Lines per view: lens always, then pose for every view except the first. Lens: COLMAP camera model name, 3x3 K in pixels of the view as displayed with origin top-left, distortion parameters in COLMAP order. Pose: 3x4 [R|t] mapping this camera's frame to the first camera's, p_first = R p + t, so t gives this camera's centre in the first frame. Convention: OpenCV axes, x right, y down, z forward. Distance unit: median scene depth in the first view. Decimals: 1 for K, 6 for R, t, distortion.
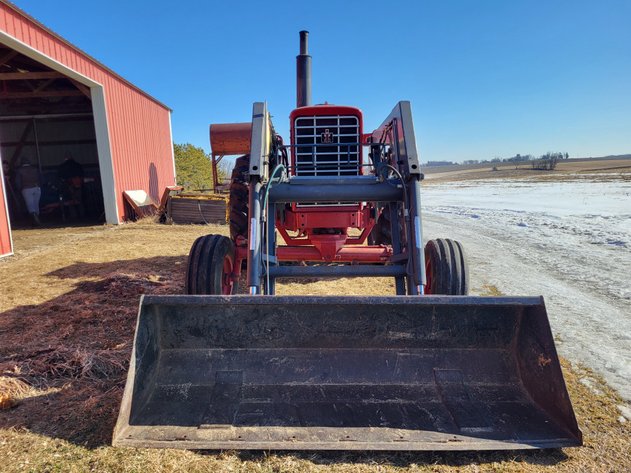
lens RADIAL K [[474.0, 0, 316.3], [0, 474.0, 234.2], [0, 0, 1]] dist [0.040716, -0.031554]
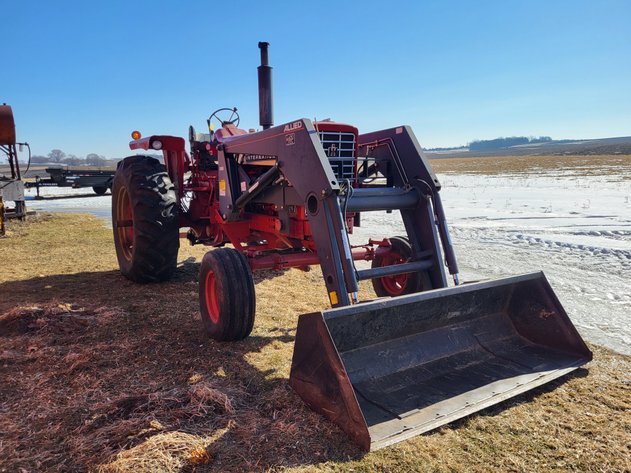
lens RADIAL K [[474.0, 0, 315.5], [0, 474.0, 239.7], [0, 0, 1]] dist [0.040716, -0.031554]
pose [[0.836381, -0.074486, 0.543064, -0.808962], [0.061667, 0.997221, 0.041803, -0.063246], [-0.544668, -0.001475, 0.838650, 0.128736]]
